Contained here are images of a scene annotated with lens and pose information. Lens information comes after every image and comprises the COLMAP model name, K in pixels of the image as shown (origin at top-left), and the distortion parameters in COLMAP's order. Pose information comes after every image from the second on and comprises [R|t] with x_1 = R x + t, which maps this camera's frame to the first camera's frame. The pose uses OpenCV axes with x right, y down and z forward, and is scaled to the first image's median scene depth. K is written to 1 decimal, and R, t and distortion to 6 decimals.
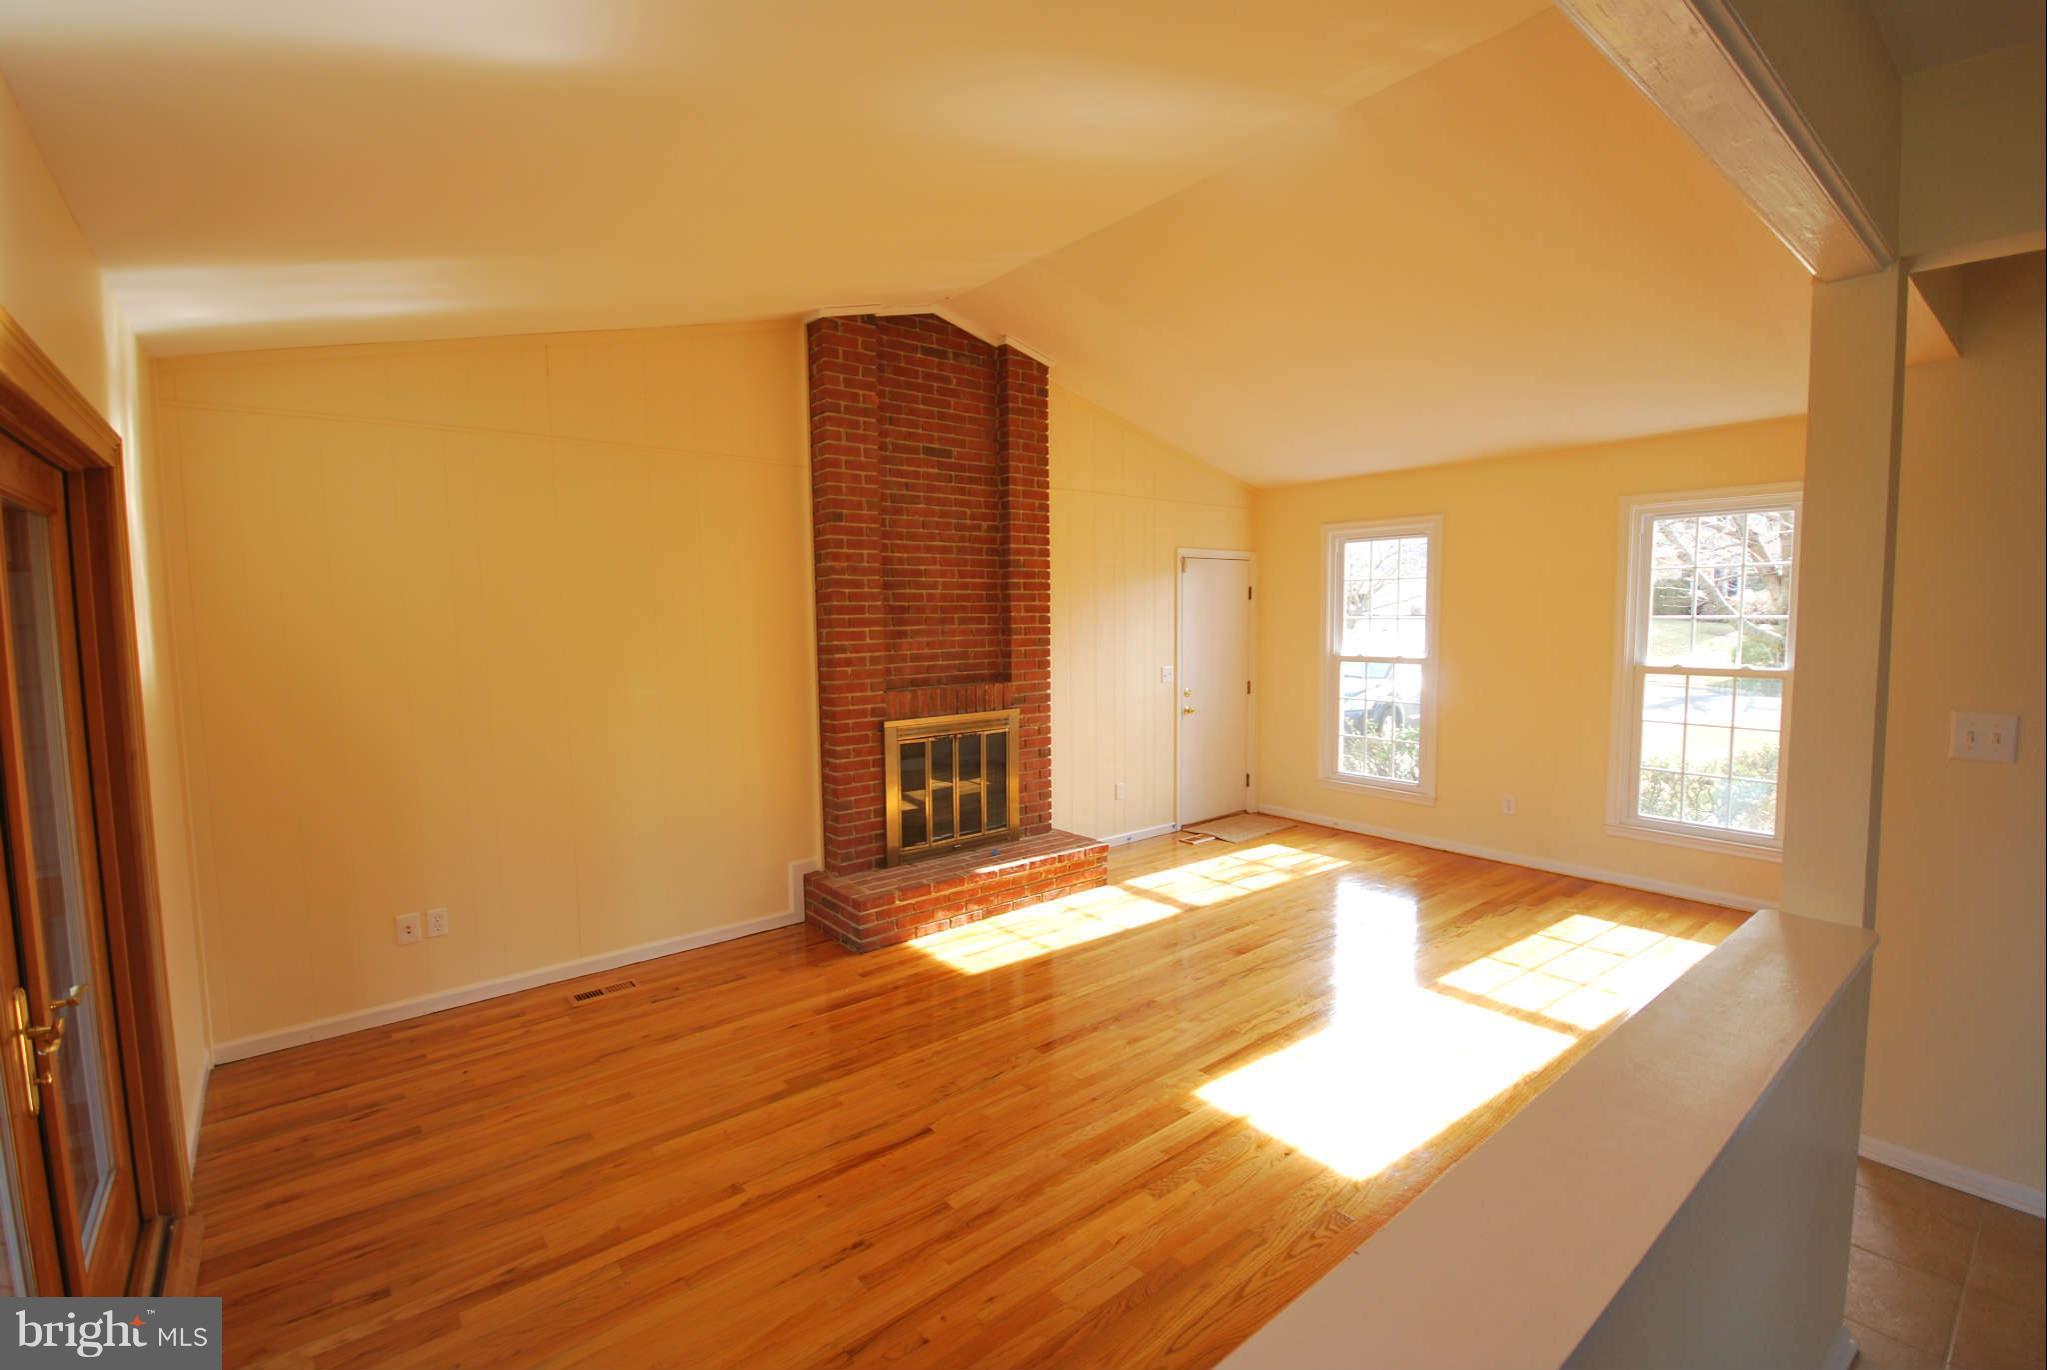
lens RADIAL K [[907.5, 0, 1028.9], [0, 907.5, 680.3], [0, 0, 1]] dist [0.002724, 0.000173]
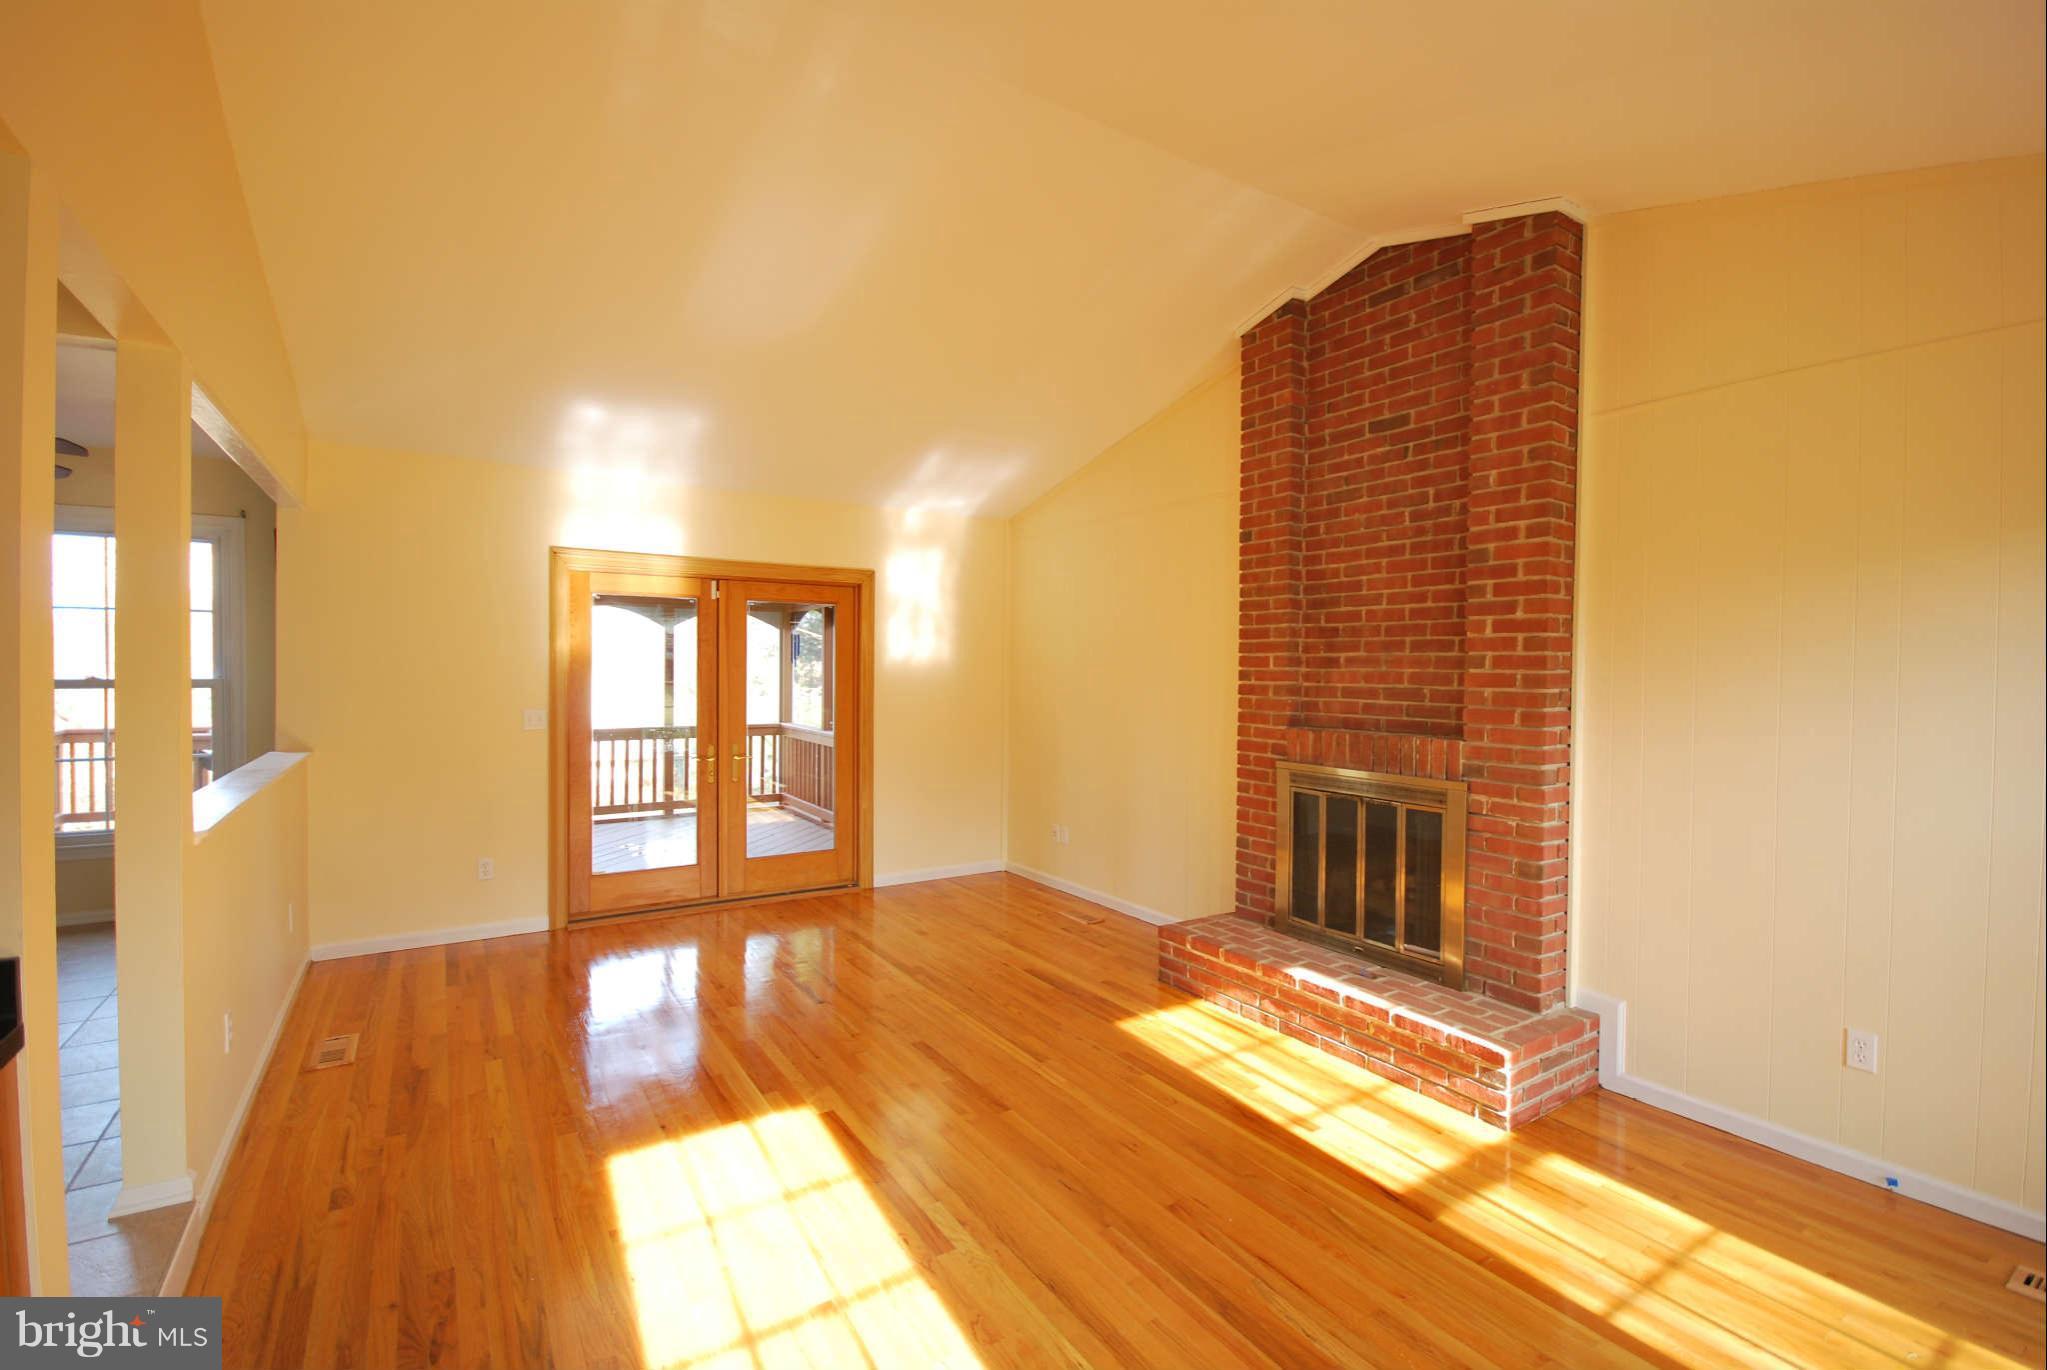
lens RADIAL K [[907.5, 0, 1027.7], [0, 907.5, 682.9], [0, 0, 1]] dist [0.002724, 0.000173]
pose [[-0.108416, 0.027999, -0.993711, 0.693994], [-0.082267, 0.995922, 0.037037, -0.039438], [0.990696, 0.085765, -0.105670, 0.805134]]
